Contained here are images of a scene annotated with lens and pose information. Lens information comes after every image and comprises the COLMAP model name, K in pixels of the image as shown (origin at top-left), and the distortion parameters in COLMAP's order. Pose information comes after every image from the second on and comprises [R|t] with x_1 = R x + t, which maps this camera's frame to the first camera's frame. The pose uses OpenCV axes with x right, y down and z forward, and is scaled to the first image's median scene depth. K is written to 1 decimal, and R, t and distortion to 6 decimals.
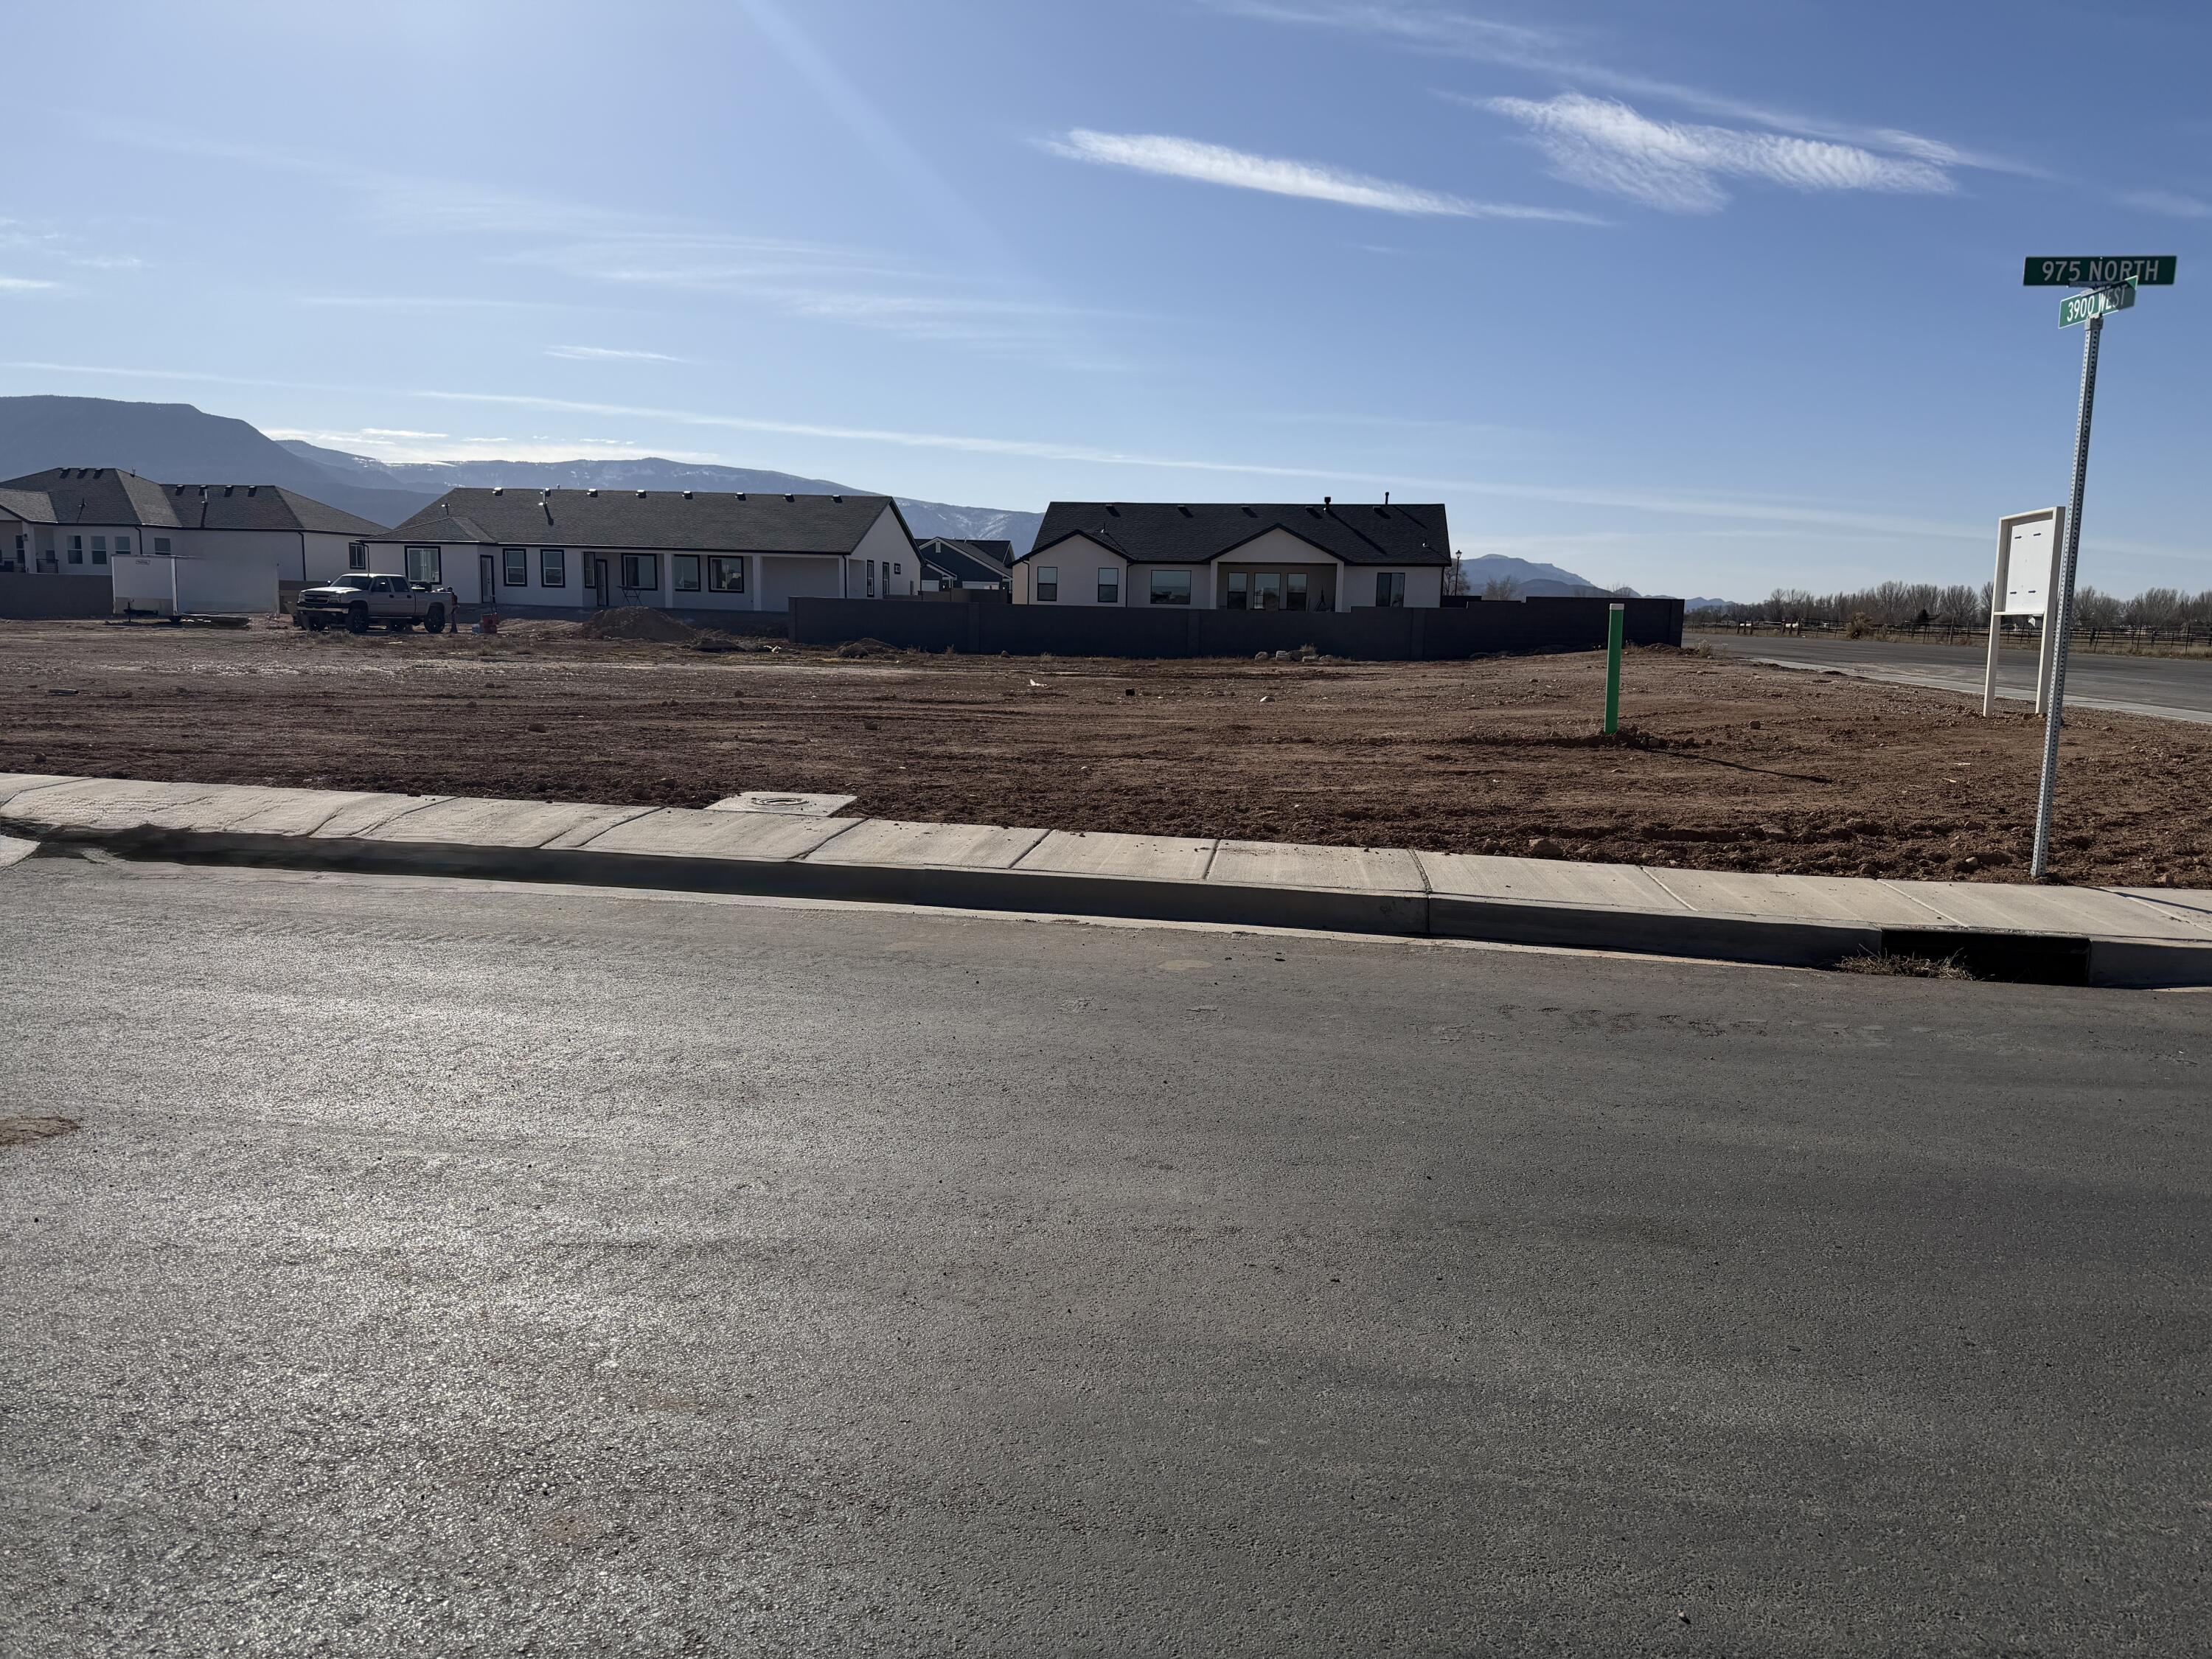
lens RADIAL K [[1609.0, 0, 1106.0], [0, 1609.0, 829.5], [0, 0, 1]] dist [0.052242, -0.088826]
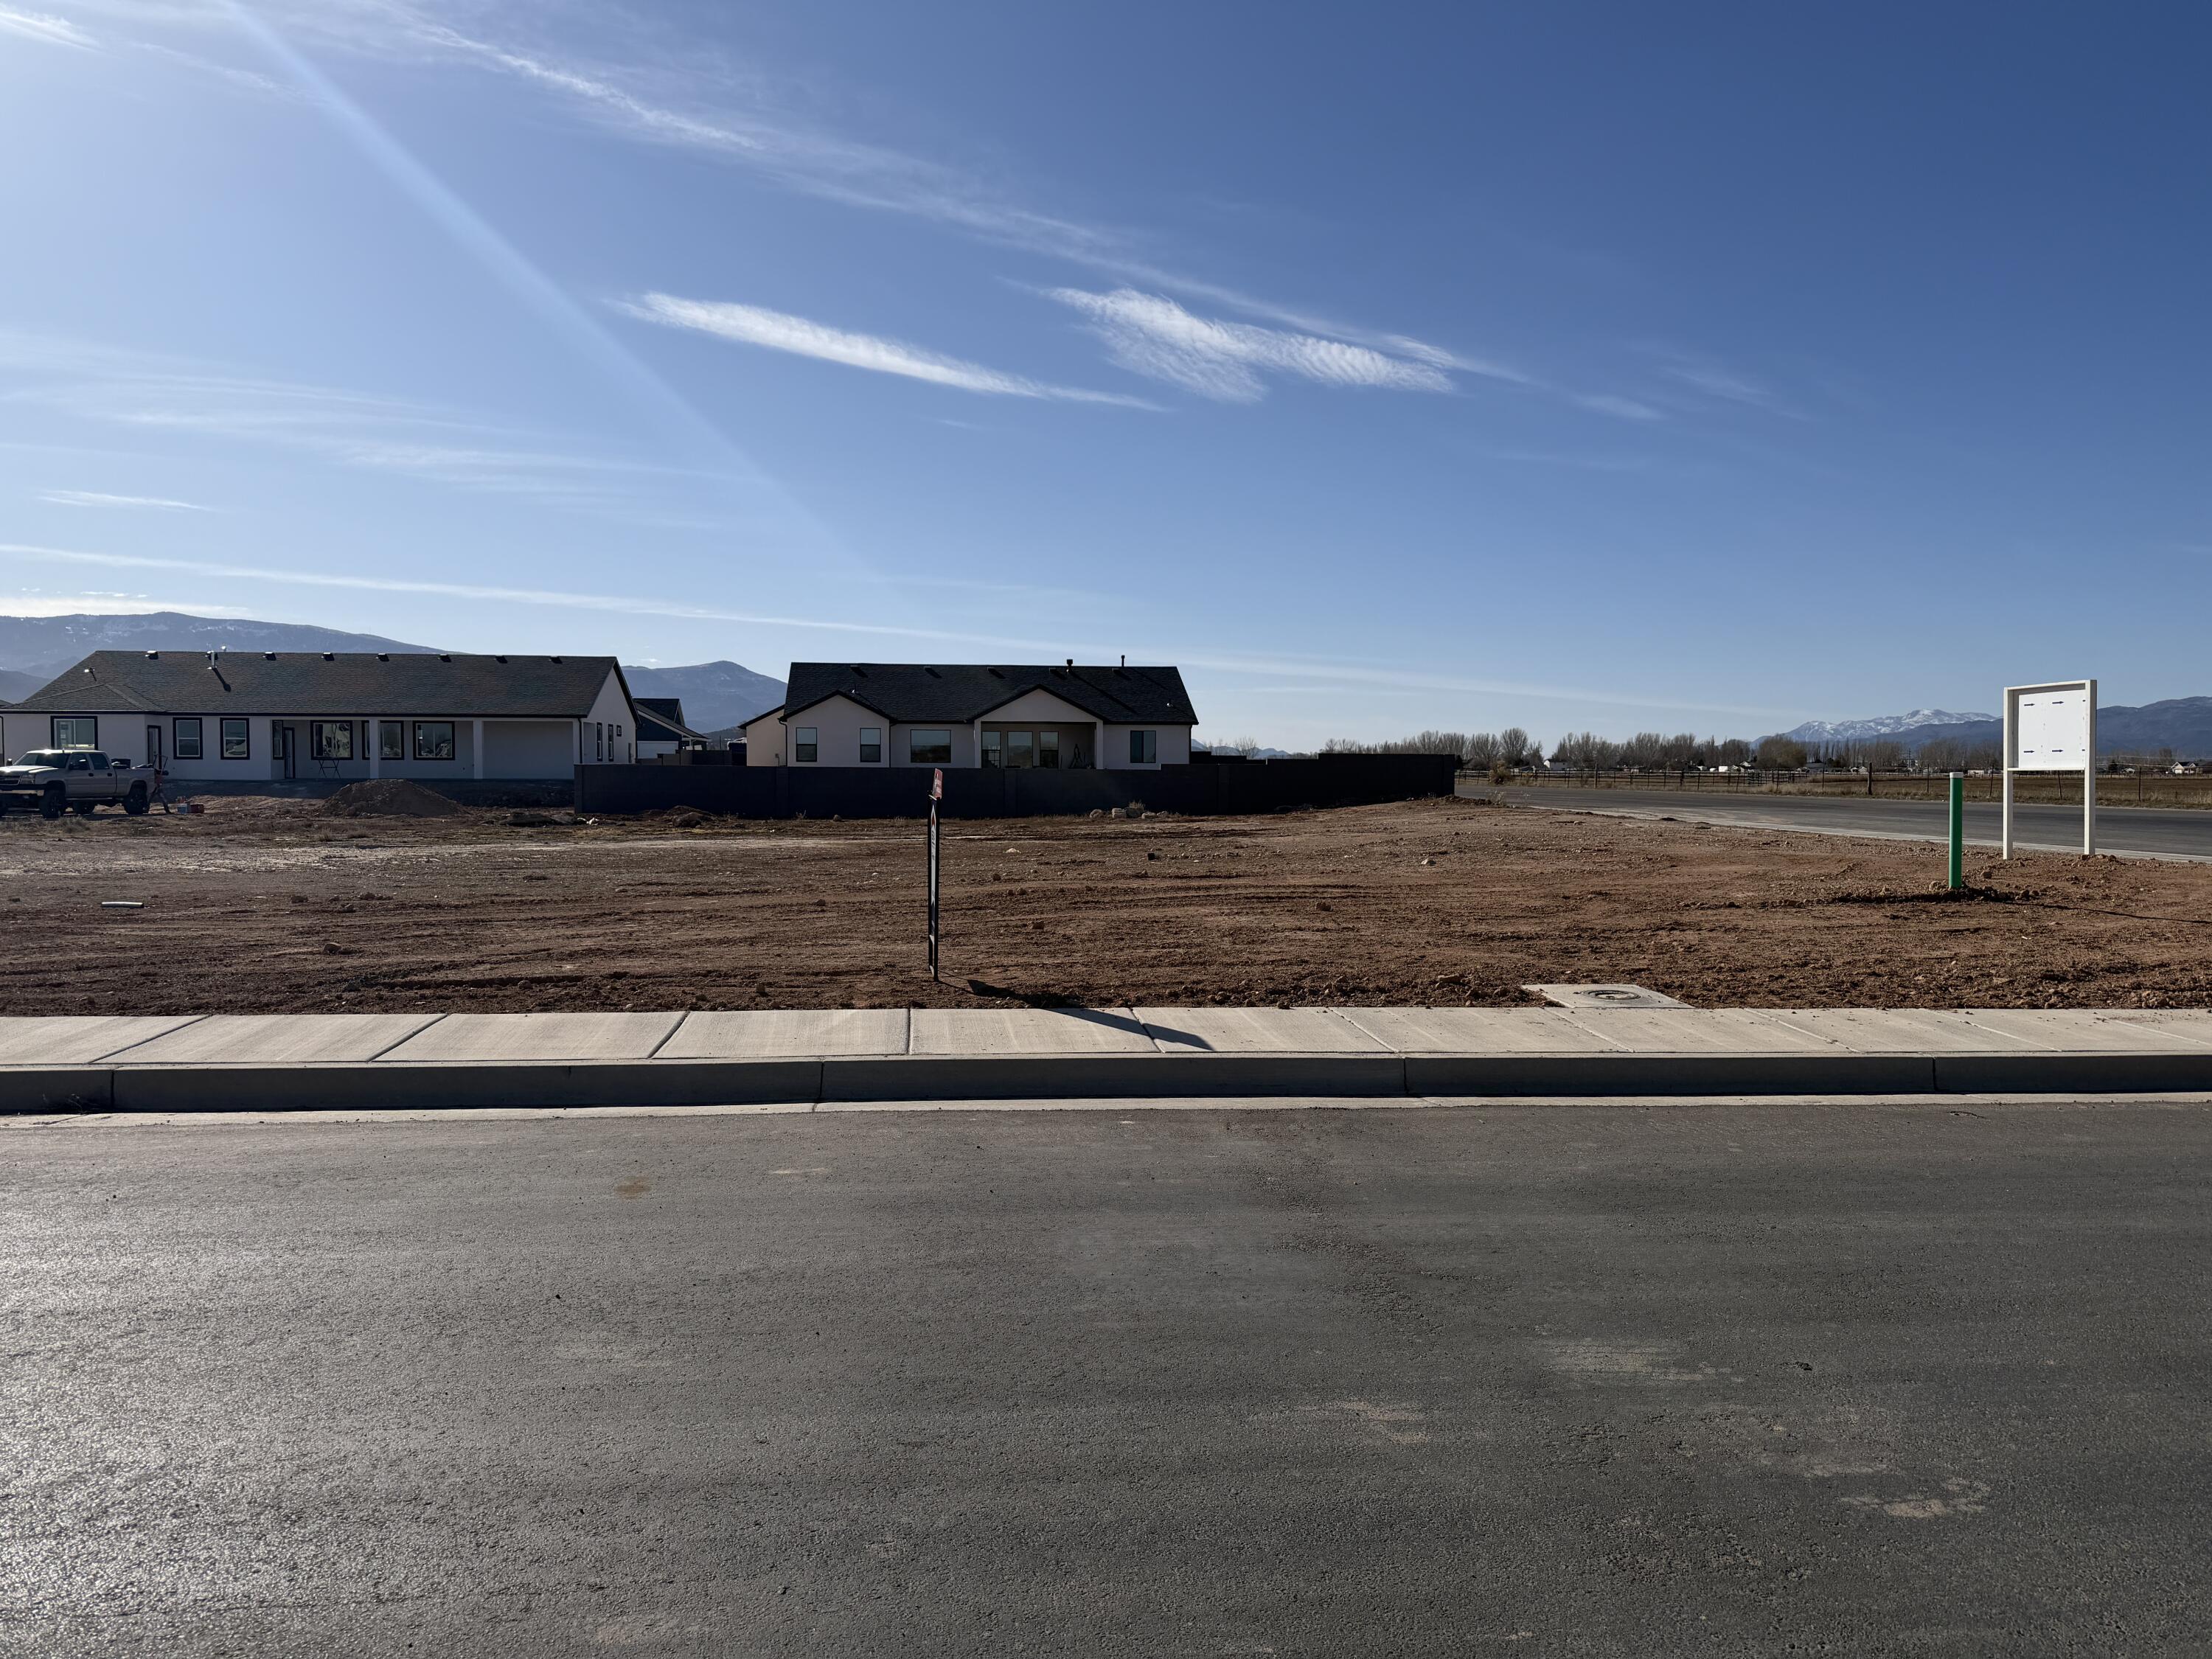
lens RADIAL K [[1559.1, 0, 1108.2], [0, 1559.1, 894.1], [0, 0, 1]] dist [0.044863, -0.053924]
pose [[0.963372, -0.043523, 0.264615, -0.105682], [0.056622, 0.997509, -0.042074, -0.008461], [-0.262124, 0.055516, 0.963436, 0.020492]]
